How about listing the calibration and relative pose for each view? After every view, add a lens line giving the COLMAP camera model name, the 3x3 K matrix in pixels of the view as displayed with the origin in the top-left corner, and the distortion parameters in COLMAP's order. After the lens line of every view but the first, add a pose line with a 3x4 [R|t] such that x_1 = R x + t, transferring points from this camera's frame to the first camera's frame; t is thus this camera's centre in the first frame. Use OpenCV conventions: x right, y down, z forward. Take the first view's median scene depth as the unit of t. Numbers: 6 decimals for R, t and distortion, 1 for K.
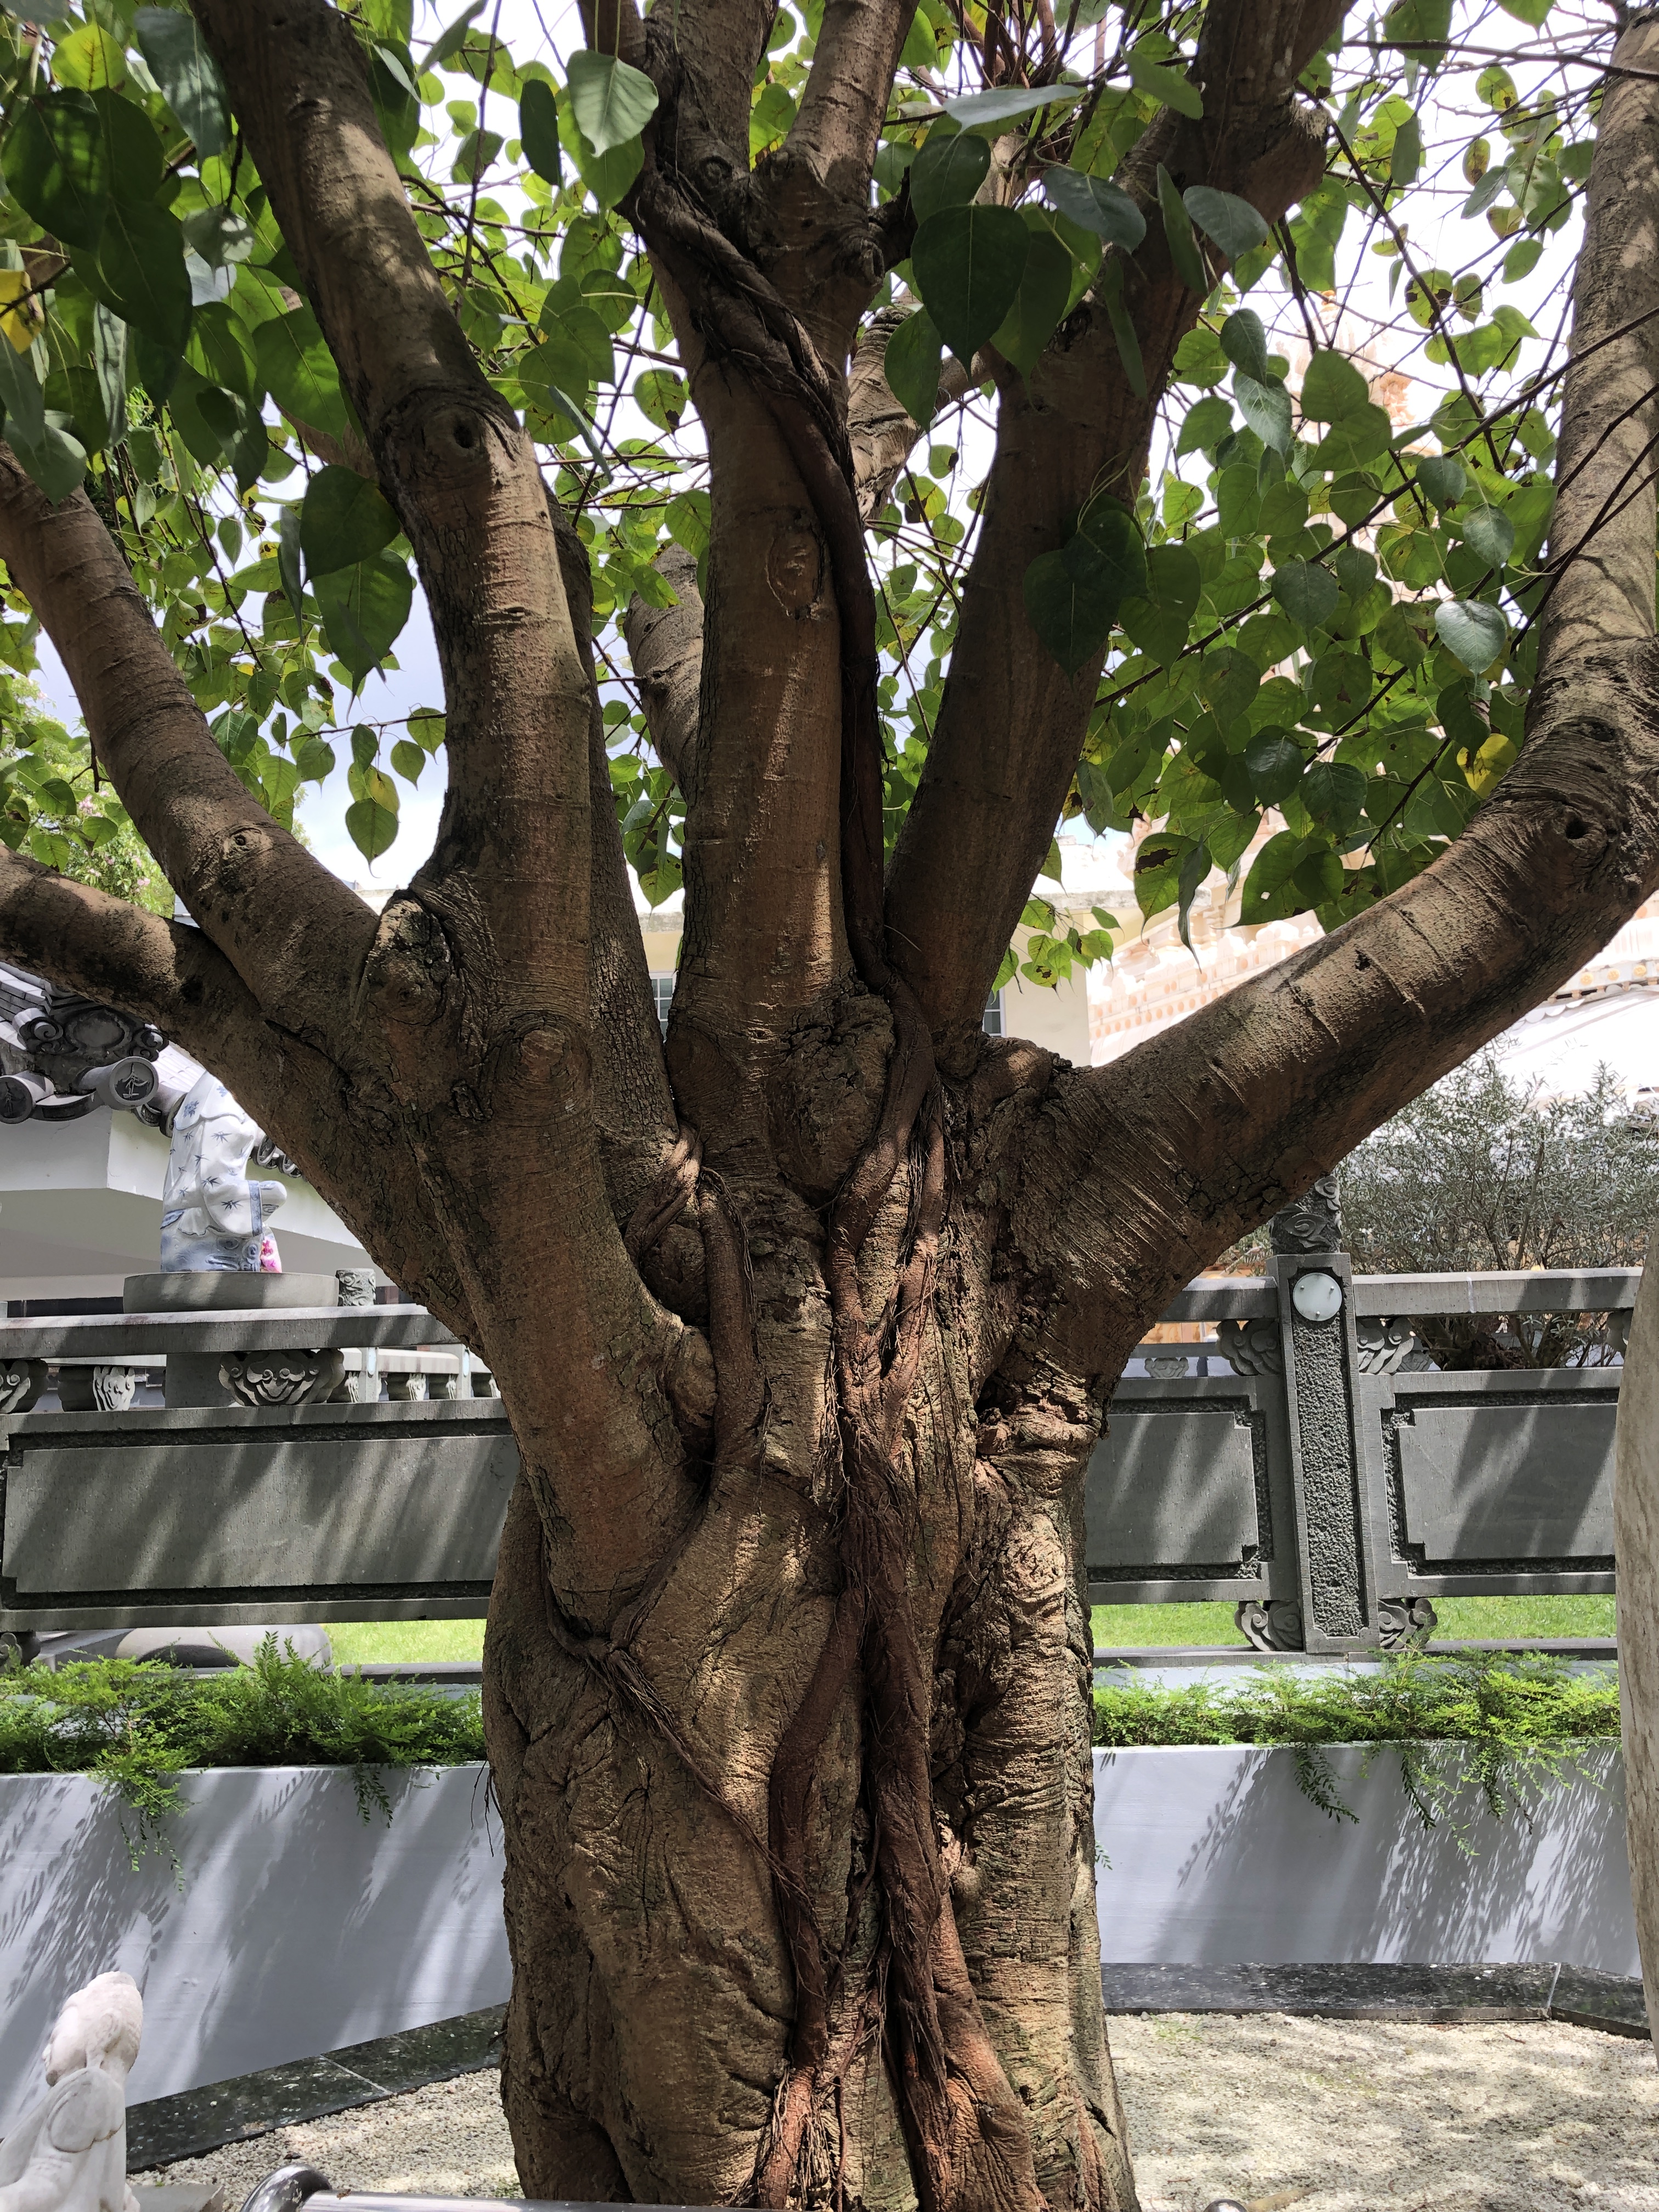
lens RADIAL K [[1877.6, 0, 902.7], [0, 1877.6, 1102.0], [0, 0, 1]] dist [-0.050571, 0.073988]
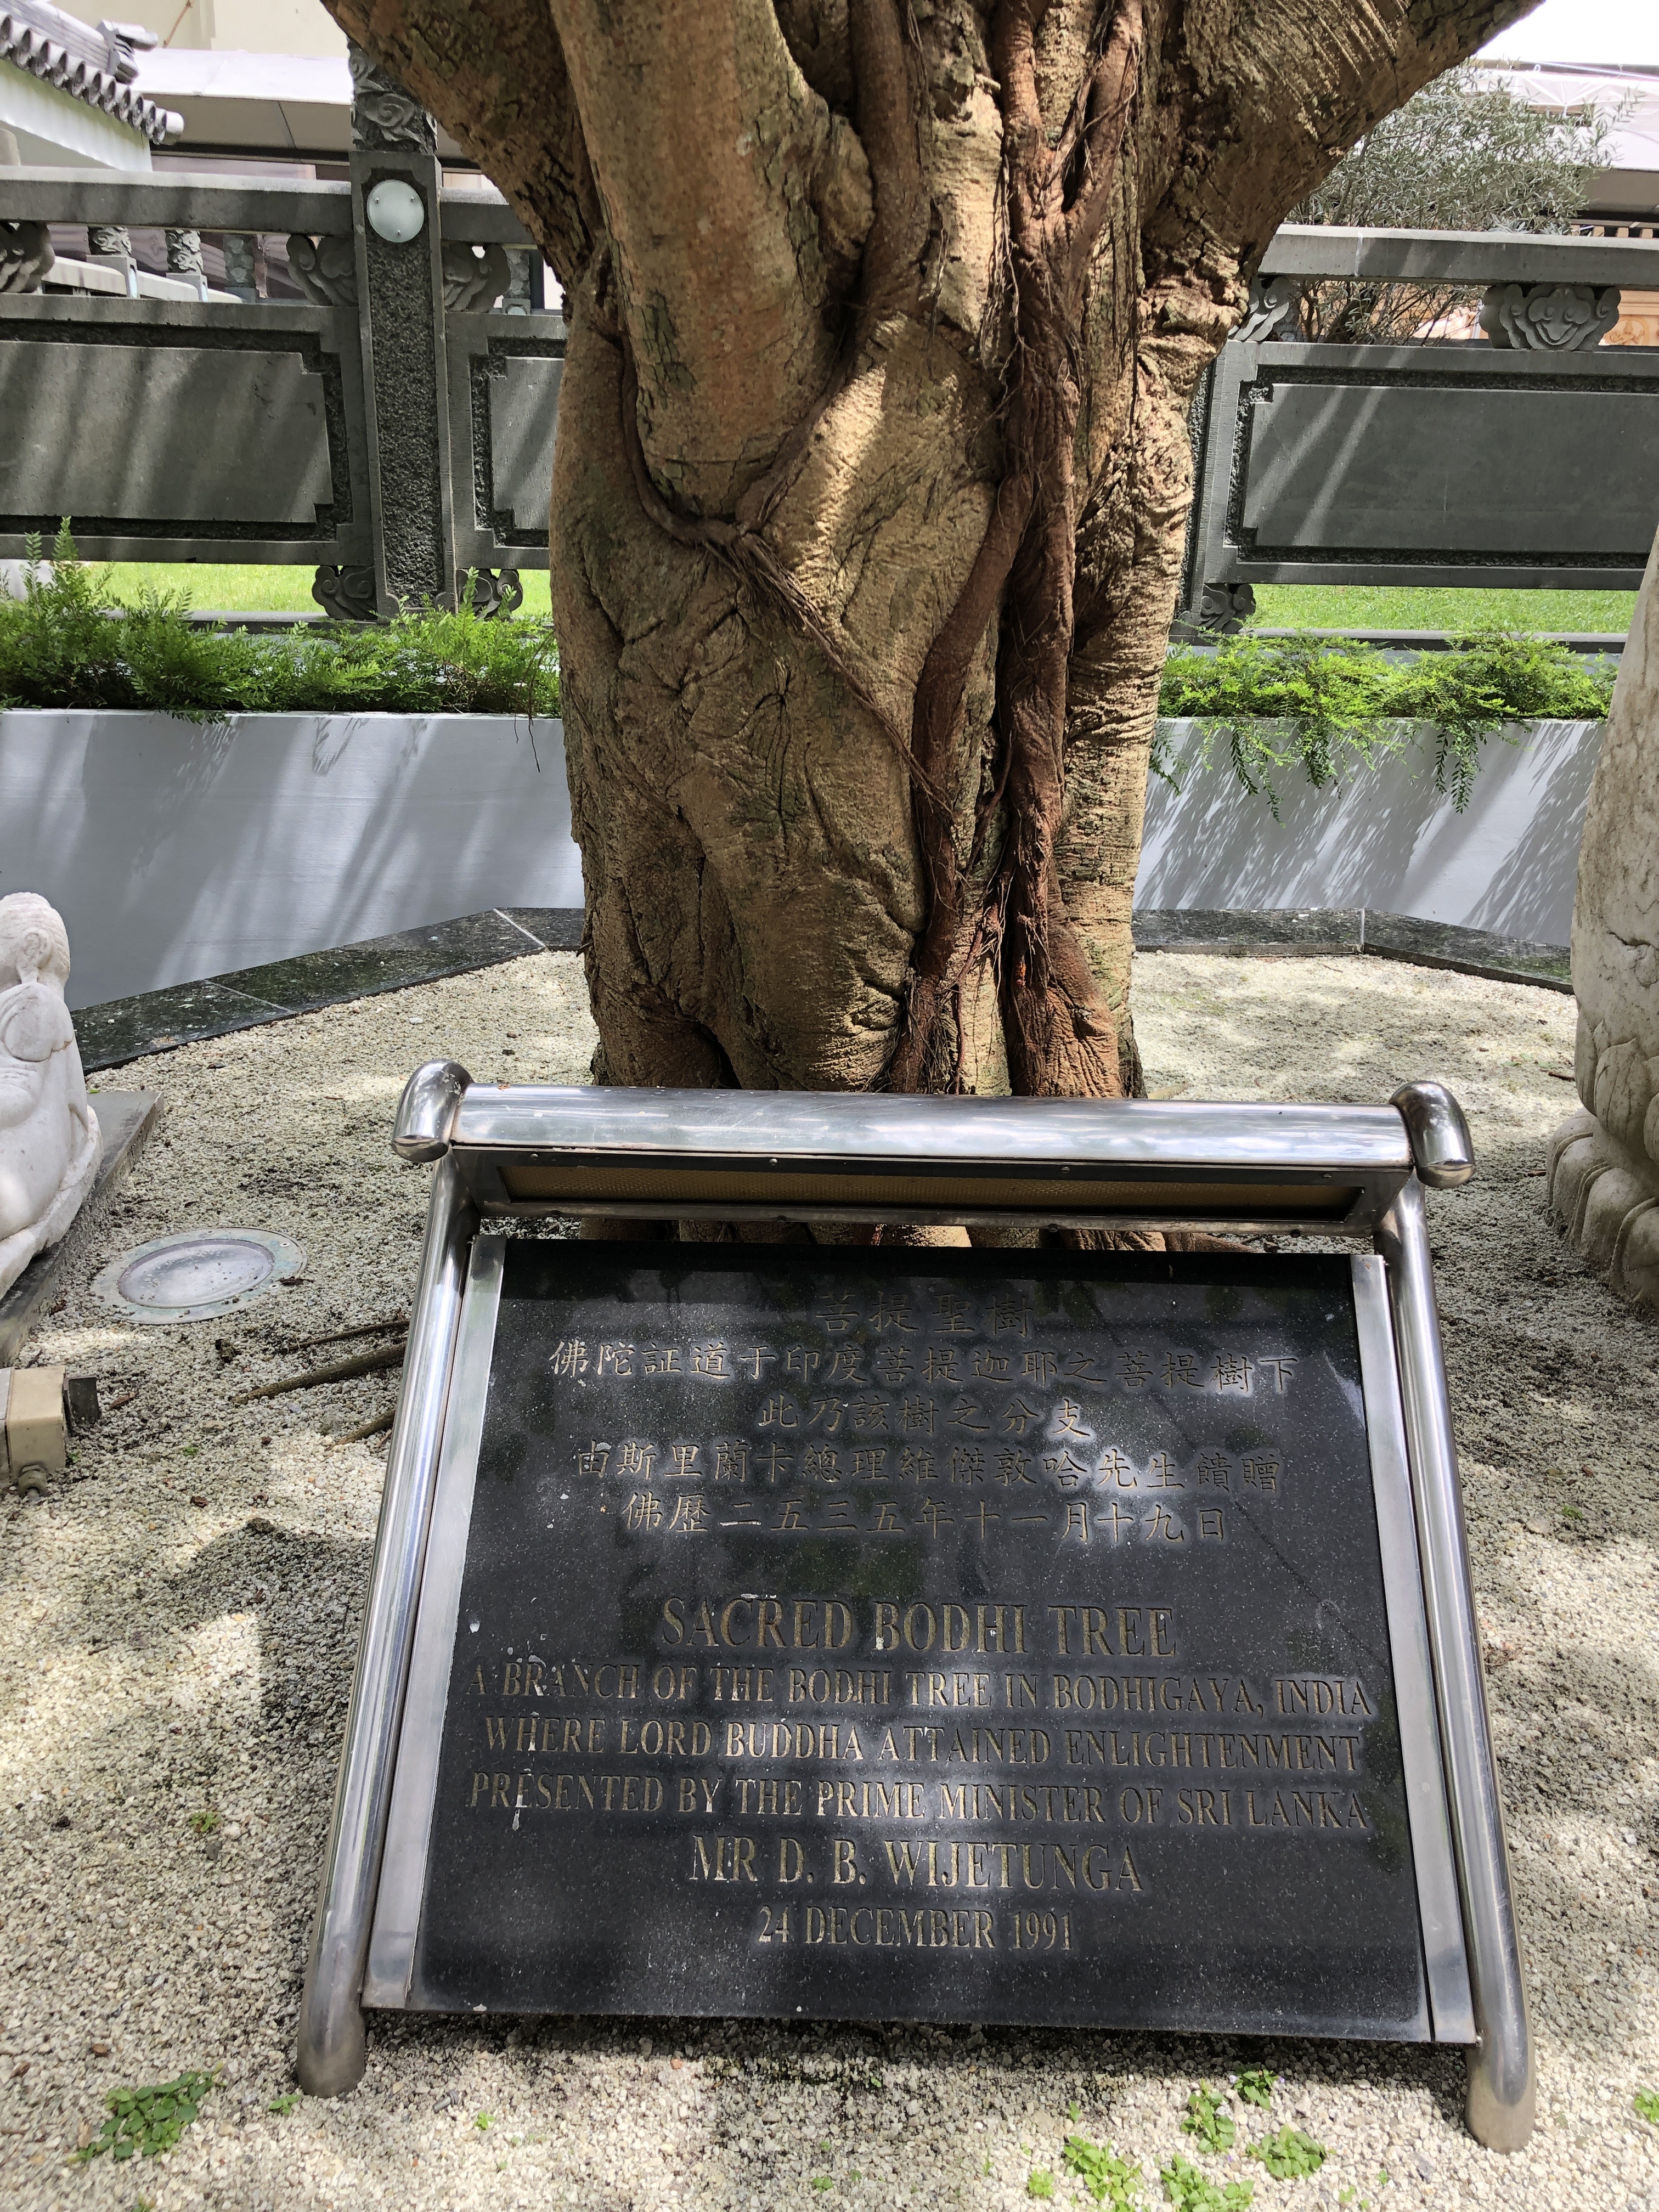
lens RADIAL K [[1745.3, 0, 831.7], [0, 1745.3, 1062.9], [0, 0, 1]] dist [-0.003240, 0.085486]
pose [[0.980883, -0.006314, 0.194495, -0.251914], [-0.089599, 0.872575, 0.480193, 0.110536], [-0.172744, -0.488439, 0.855328, 0.184965]]
